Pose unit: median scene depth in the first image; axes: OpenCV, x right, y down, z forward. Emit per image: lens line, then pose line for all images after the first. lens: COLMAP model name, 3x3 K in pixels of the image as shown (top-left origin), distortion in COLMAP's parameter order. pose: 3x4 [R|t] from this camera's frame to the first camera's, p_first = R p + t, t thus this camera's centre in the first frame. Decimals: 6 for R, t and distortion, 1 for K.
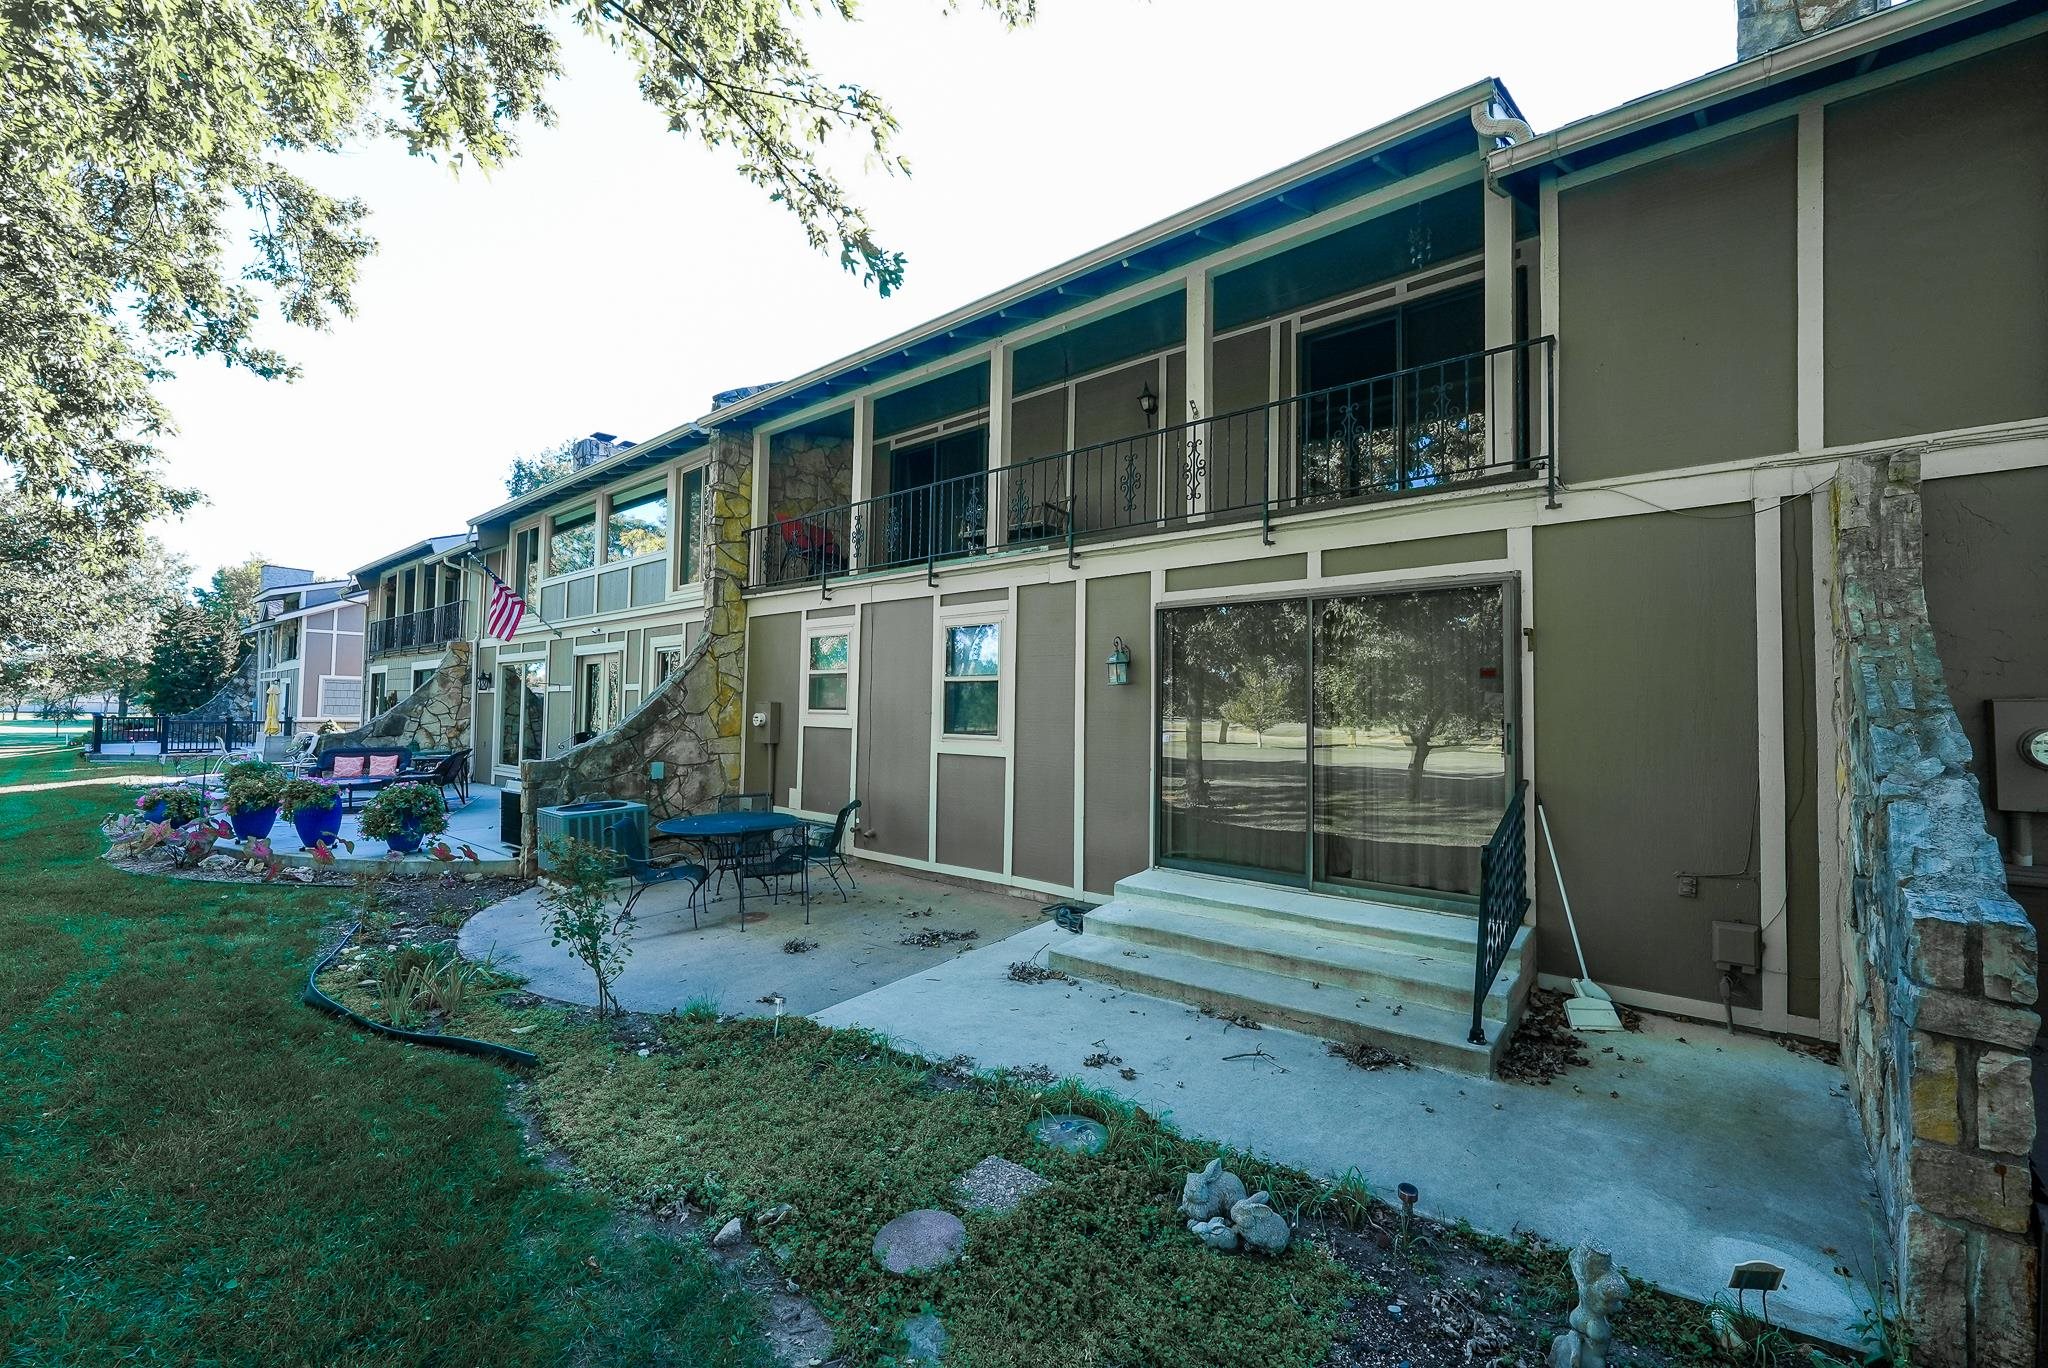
lens RADIAL K [[836.3, 0, 1029.1], [0, 836.3, 685.9], [0, 0, 1]] dist [-0.009435, -0.000361]
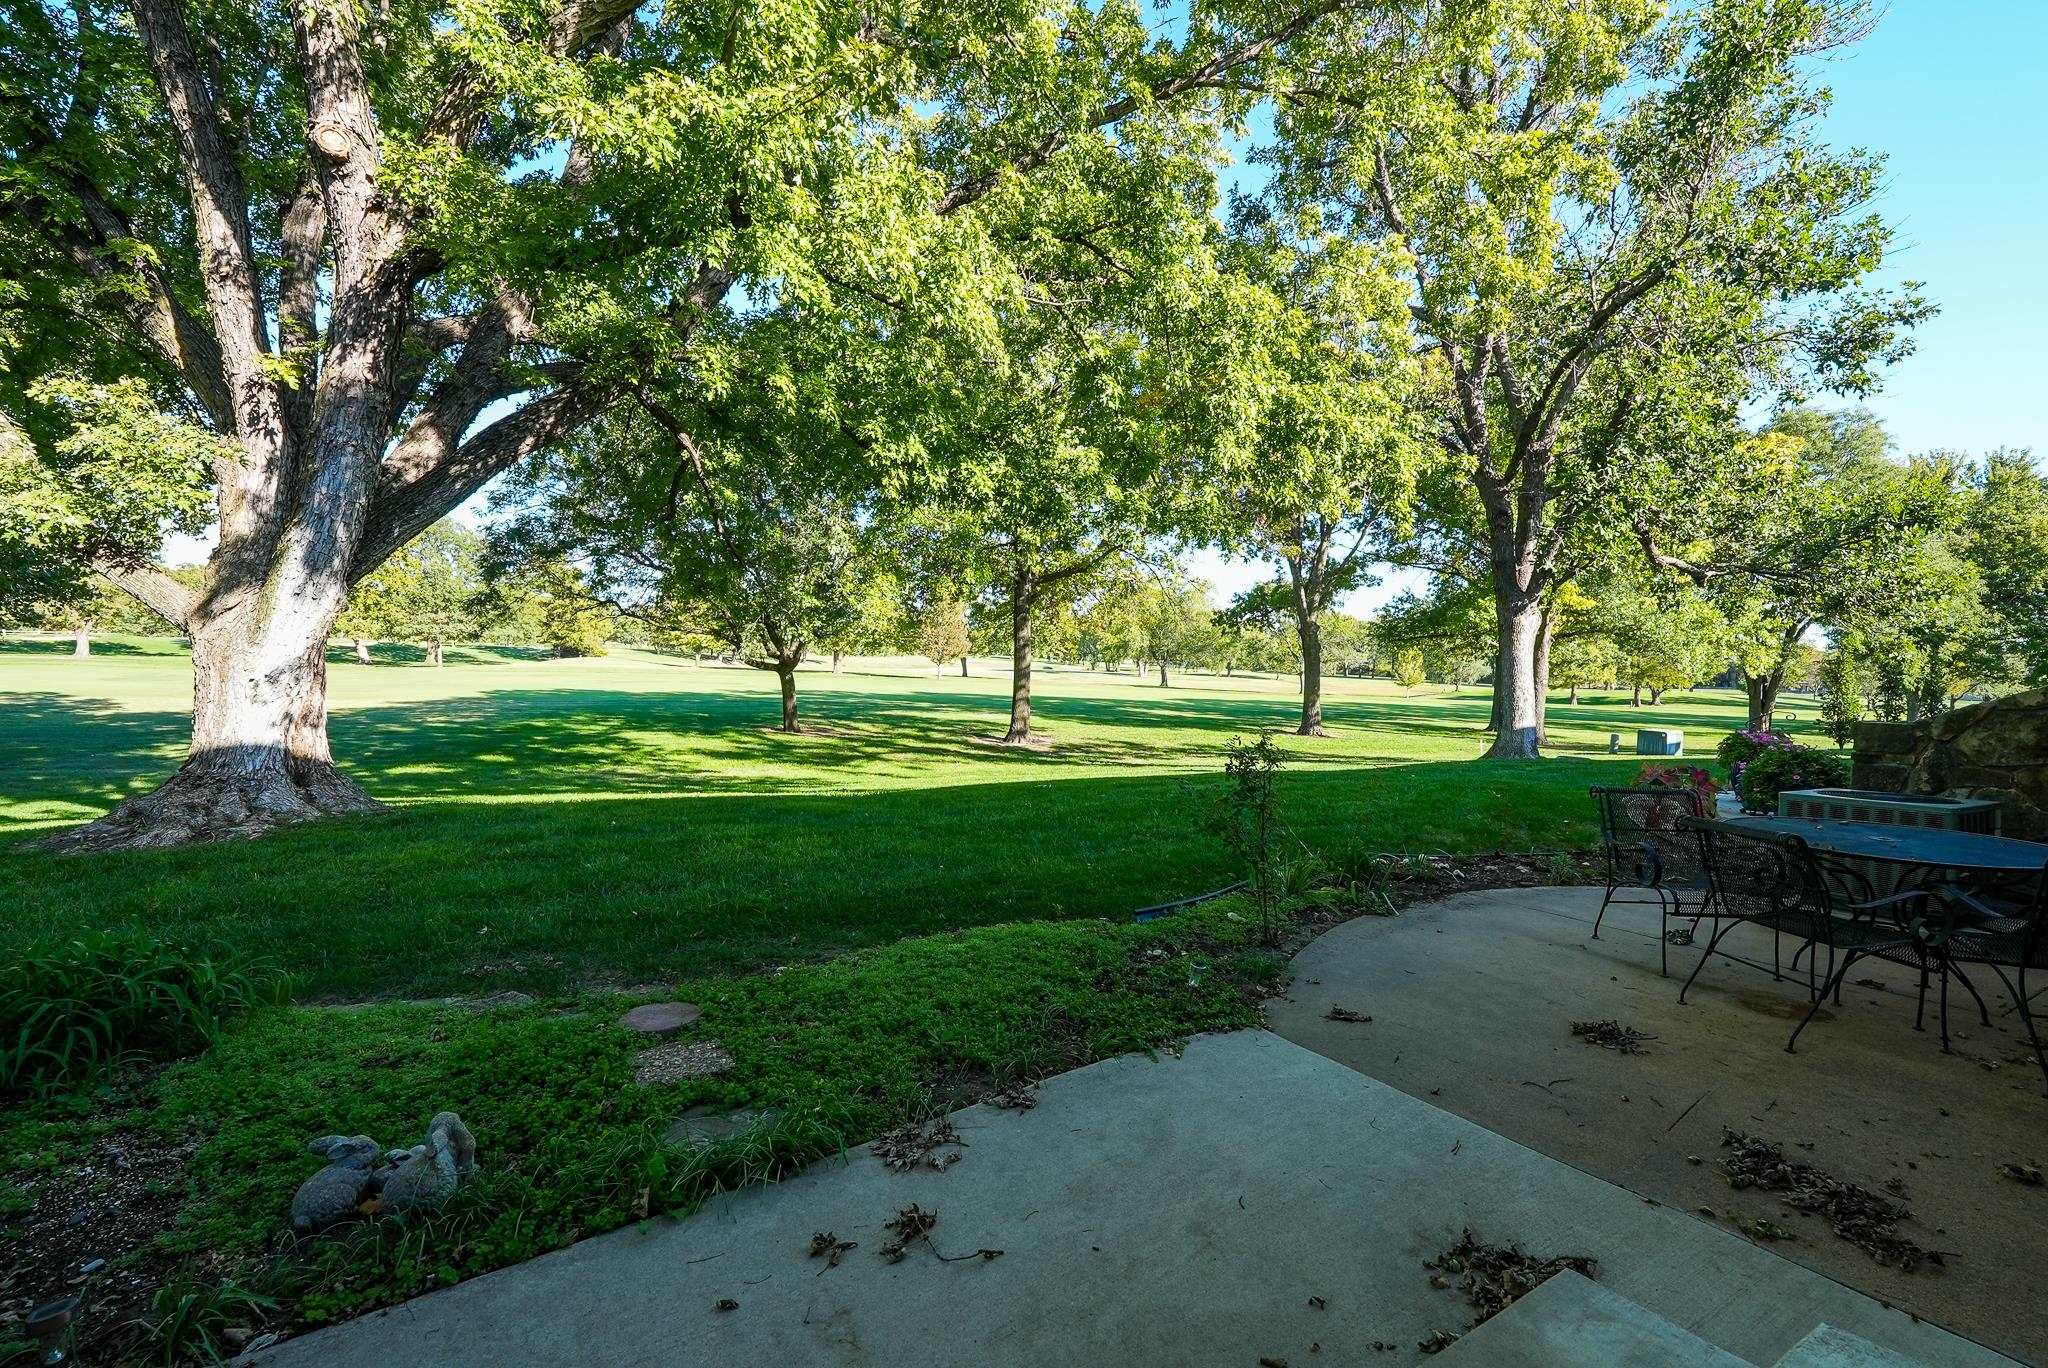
lens RADIAL K [[836.3, 0, 1029.1], [0, 836.3, 685.9], [0, 0, 1]] dist [-0.009435, -0.000361]
pose [[-0.319901, 0.009750, -0.947401, 0.298093], [-0.009991, 0.999857, 0.013664, 0.071714], [0.947398, 0.013837, -0.319758, 0.699091]]
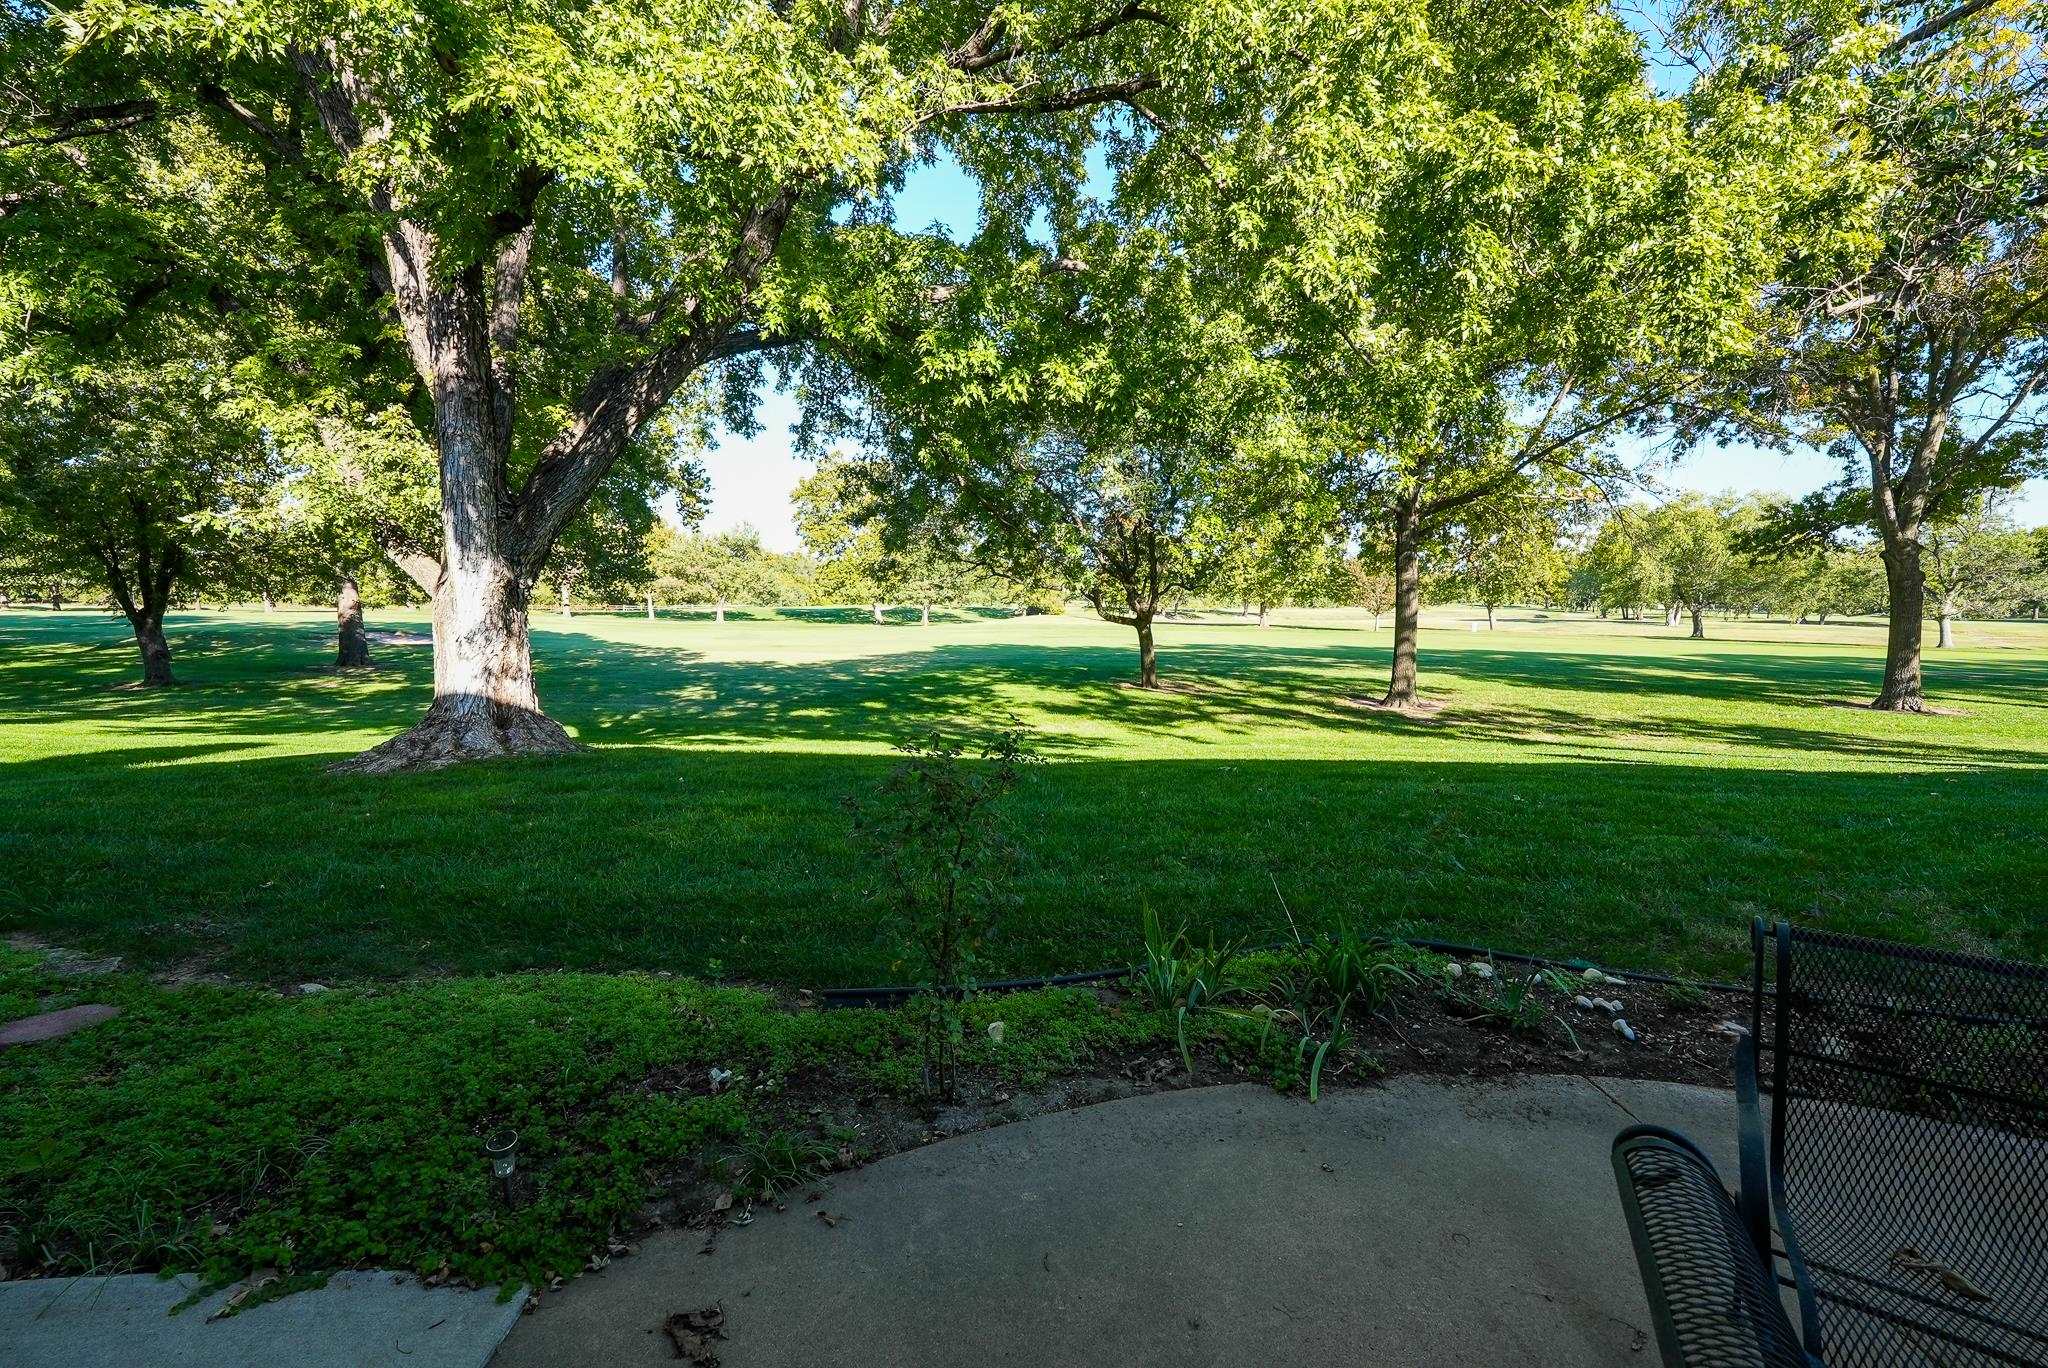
lens RADIAL K [[837.4, 0, 1022.2], [0, 837.4, 682.0], [0, 0, 1]] dist [-0.002167, -0.004178]
pose [[-0.761287, 0.046158, -0.646770, -0.148361], [0.004509, 0.997816, 0.065903, 0.071020], [0.648400, 0.047254, -0.759832, 0.951129]]
